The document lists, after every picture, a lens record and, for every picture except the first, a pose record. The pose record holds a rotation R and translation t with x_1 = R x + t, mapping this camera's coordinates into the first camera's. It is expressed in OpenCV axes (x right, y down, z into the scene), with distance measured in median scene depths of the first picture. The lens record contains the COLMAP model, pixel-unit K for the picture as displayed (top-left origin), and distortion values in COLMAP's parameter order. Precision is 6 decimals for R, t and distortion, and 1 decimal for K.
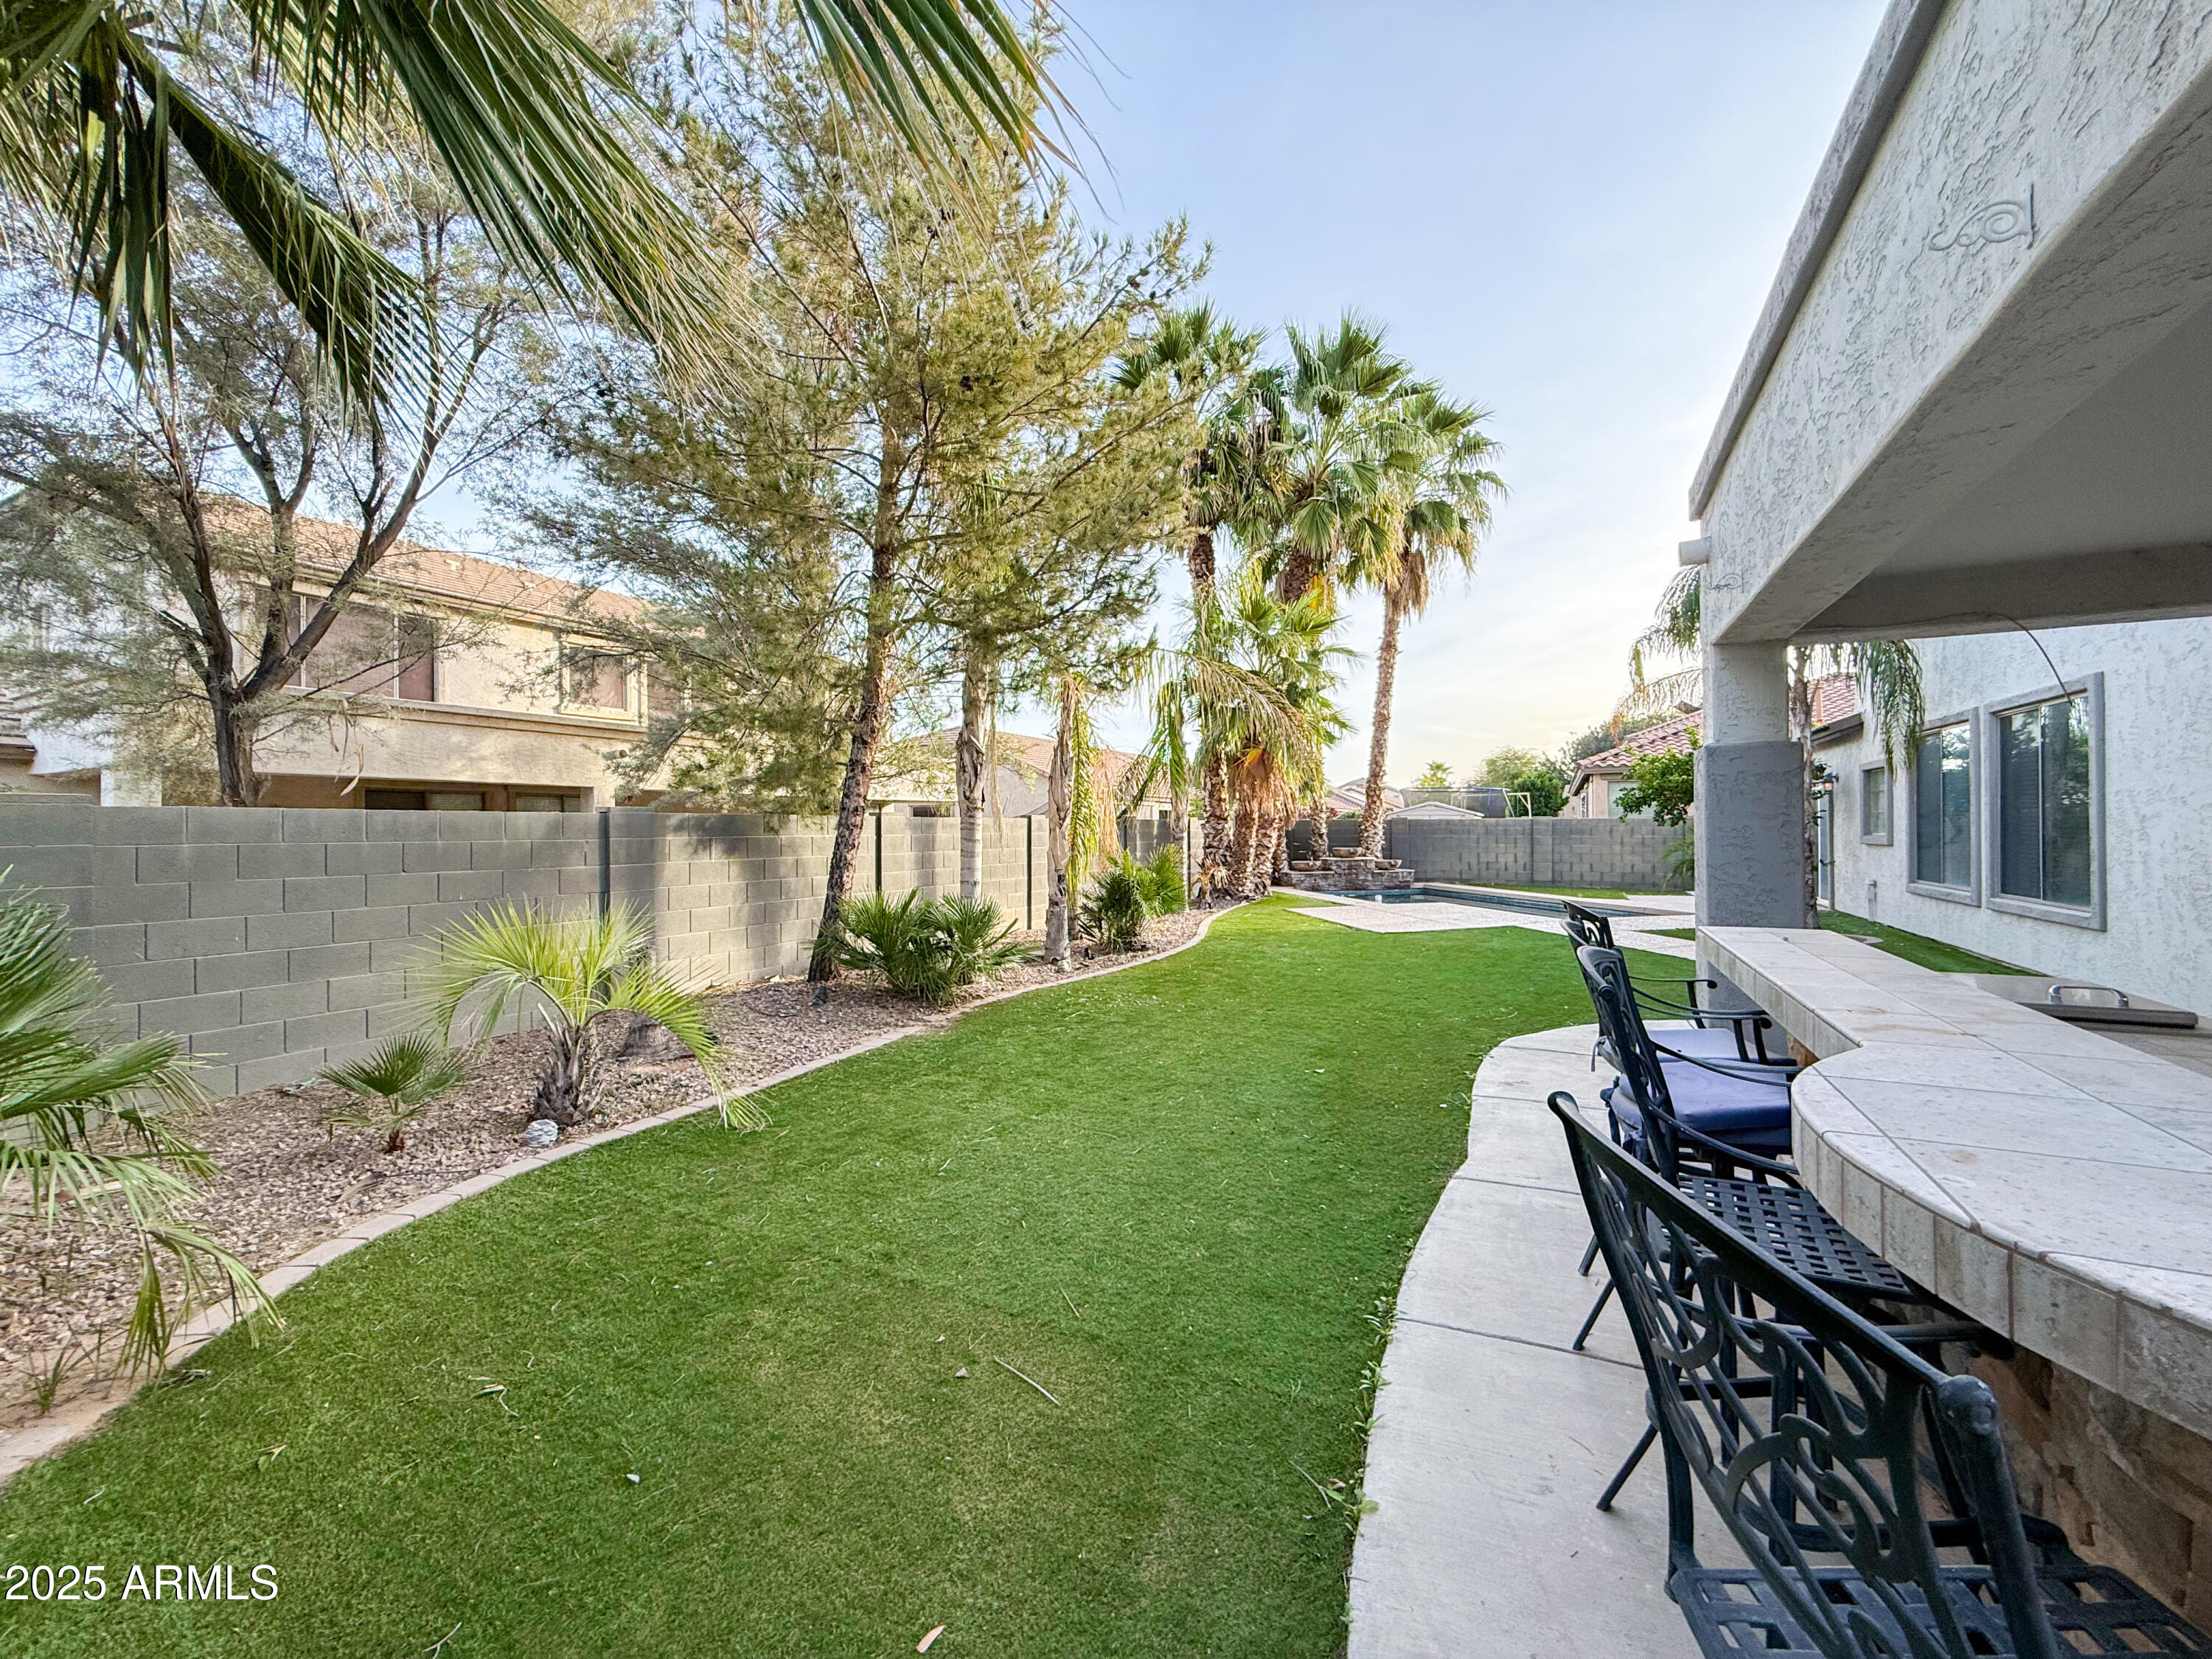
lens RADIAL K [[881.4, 0, 1111.7], [0, 881.4, 829.6], [0, 0, 1]] dist [0.000640, -0.000087]
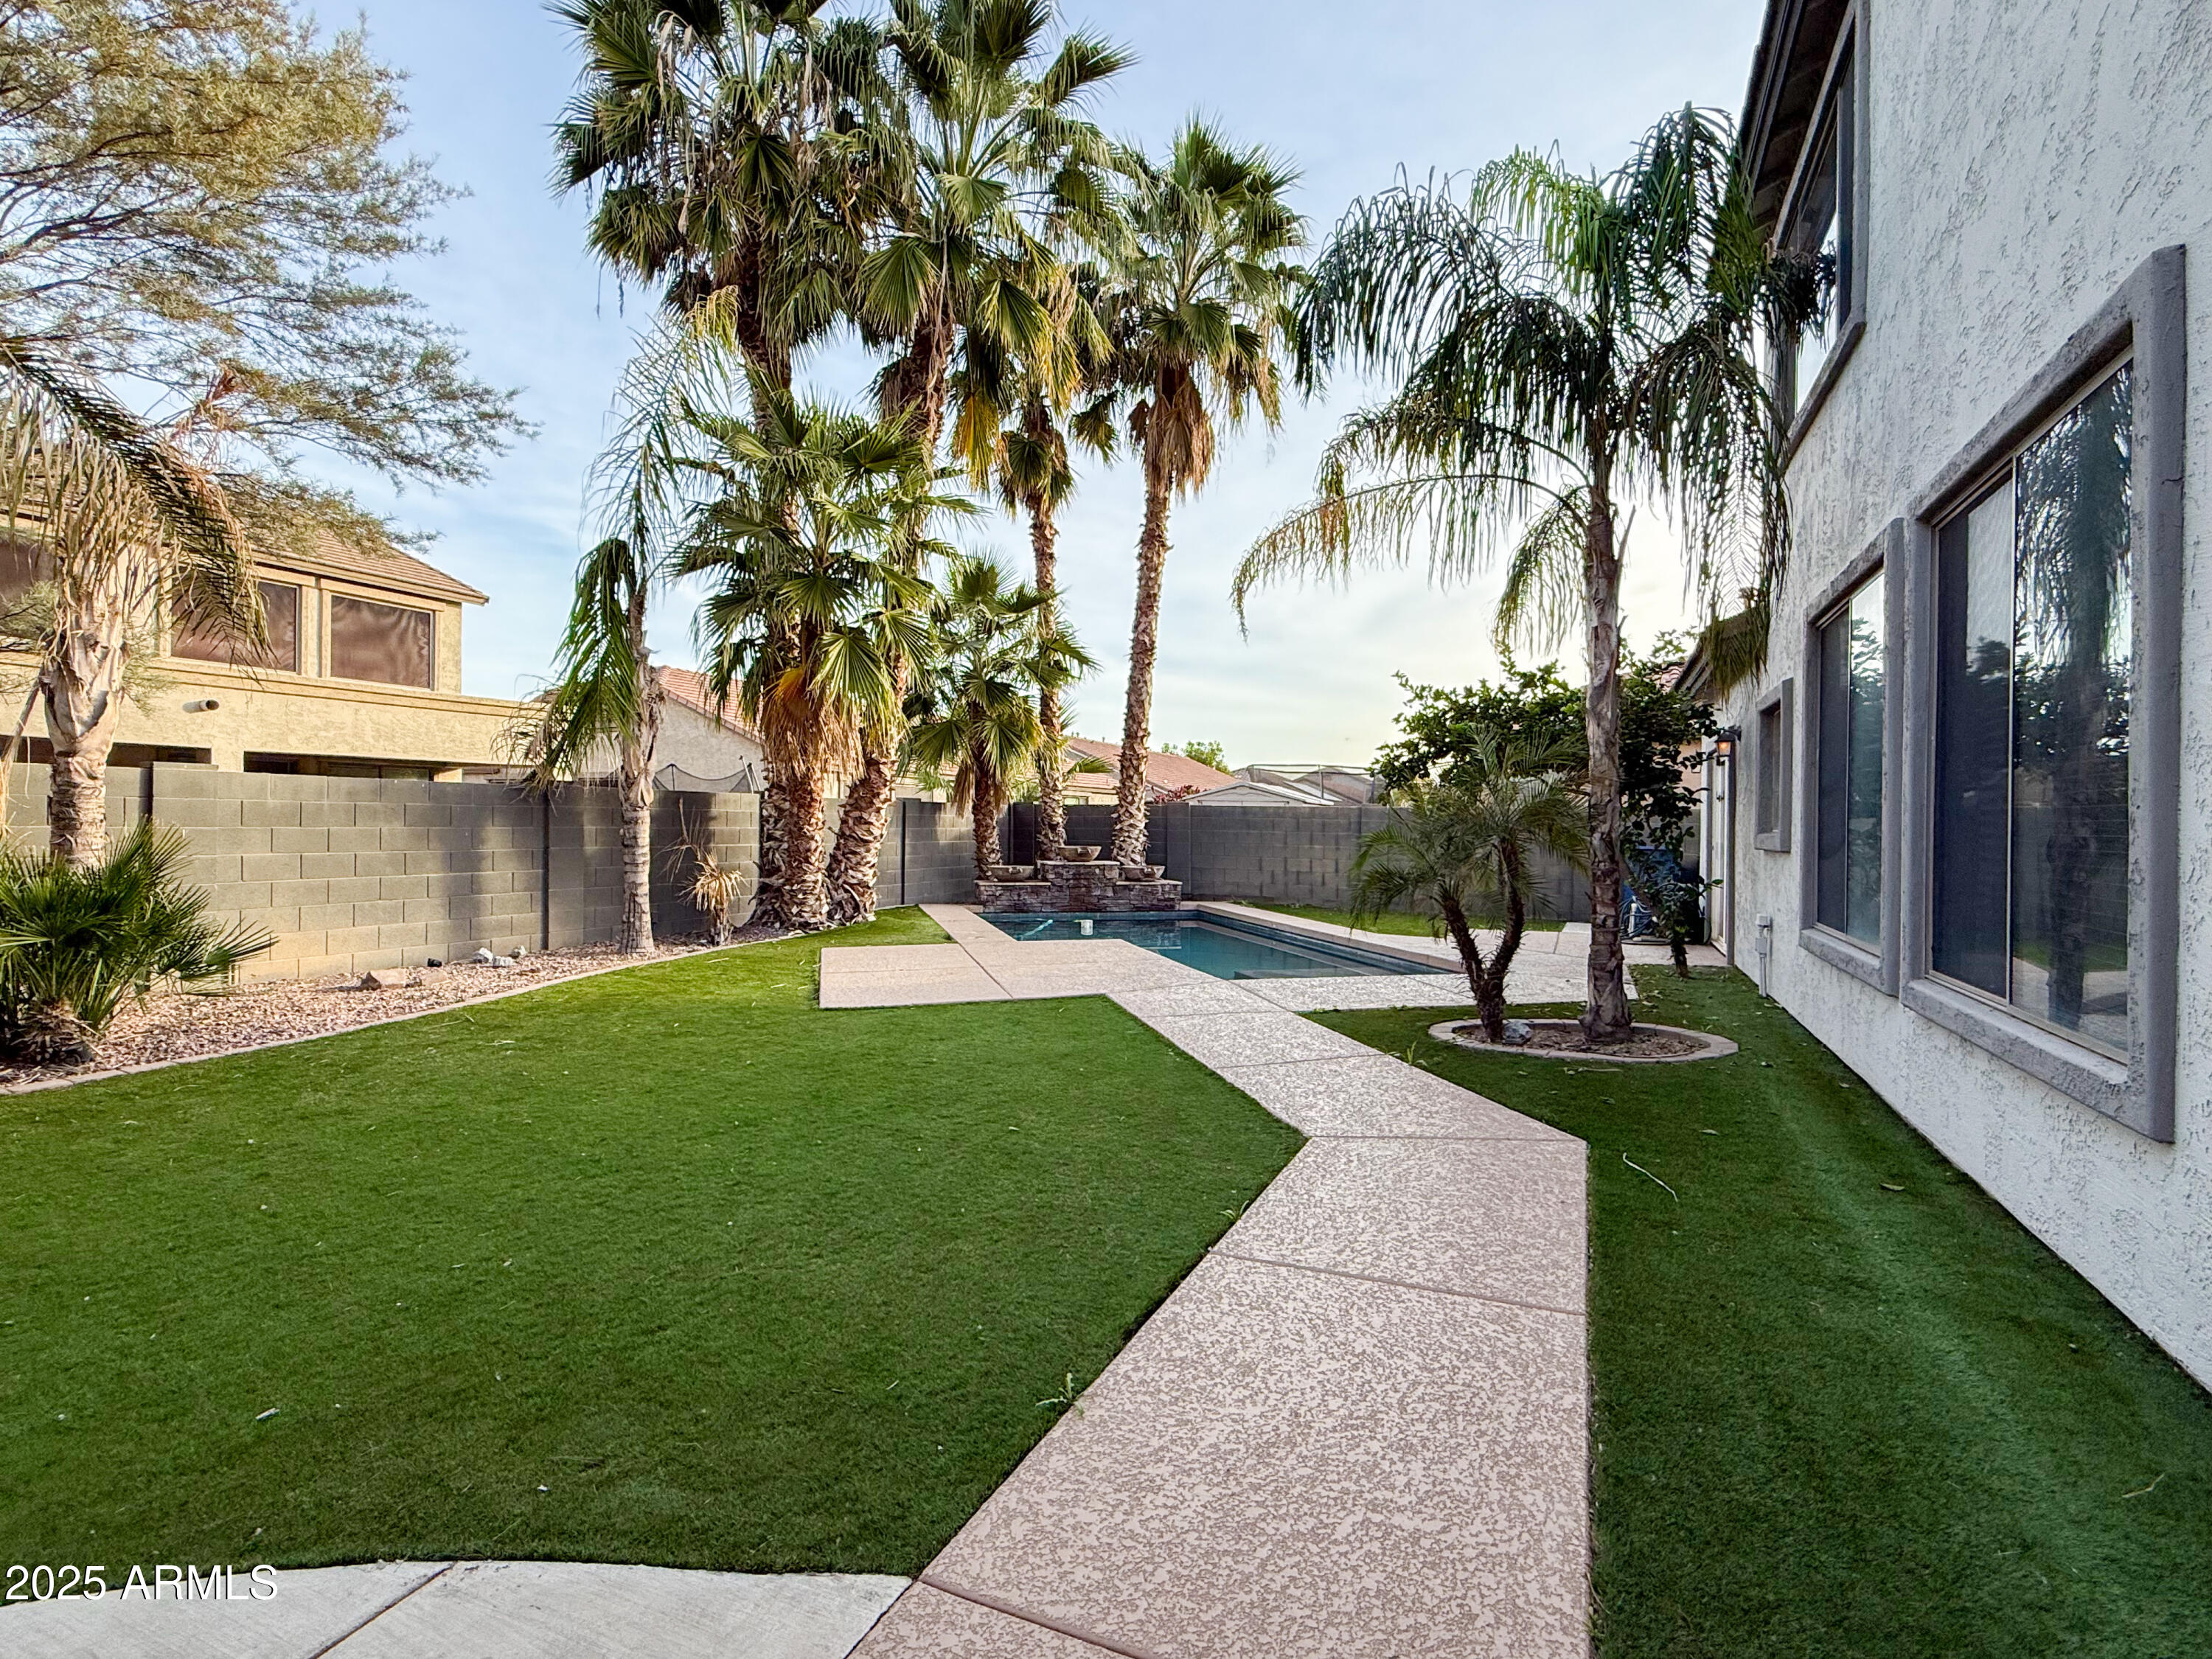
lens RADIAL K [[1041.9, 0, 1117.2], [0, 1041.9, 828.2], [0, 0, 1]] dist [-0.001690, 0.000015]
pose [[0.999195, 0.019409, 0.035119, 0.264993], [-0.019429, 0.999811, 0.000228, 0.006717], [-0.035108, -0.000910, 0.999383, 0.231644]]
